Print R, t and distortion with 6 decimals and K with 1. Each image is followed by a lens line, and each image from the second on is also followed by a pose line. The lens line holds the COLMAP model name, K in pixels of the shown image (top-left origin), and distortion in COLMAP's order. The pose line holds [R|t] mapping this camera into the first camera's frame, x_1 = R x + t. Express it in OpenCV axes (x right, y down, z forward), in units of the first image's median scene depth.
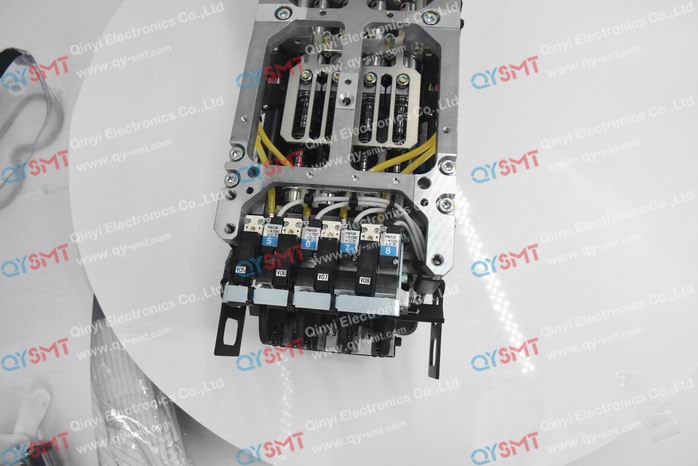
lens RADIAL K [[503.7, 0, 349.0], [0, 503.7, 233.0], [0, 0, 1]] dist [-0.110501, 0.106211]
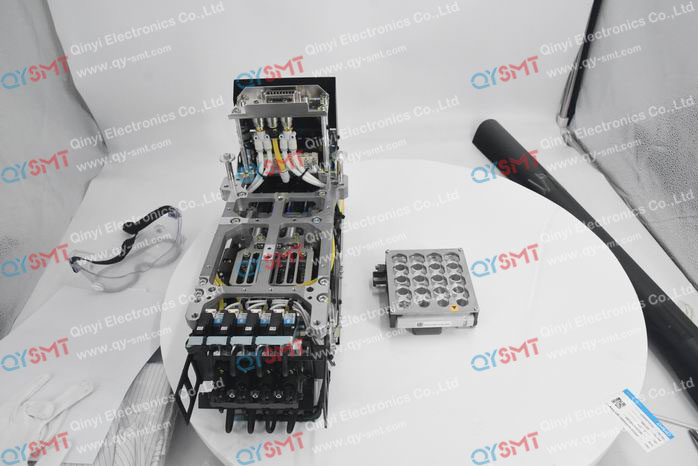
lens RADIAL K [[503.7, 0, 349.0], [0, 503.7, 233.0], [0, 0, 1]] dist [-0.110501, 0.106211]
pose [[0.995331, -0.009706, 0.096030, 0.100570], [0.063226, 0.817317, -0.572709, 0.640224], [-0.072928, 0.576107, 0.814114, -0.470731]]
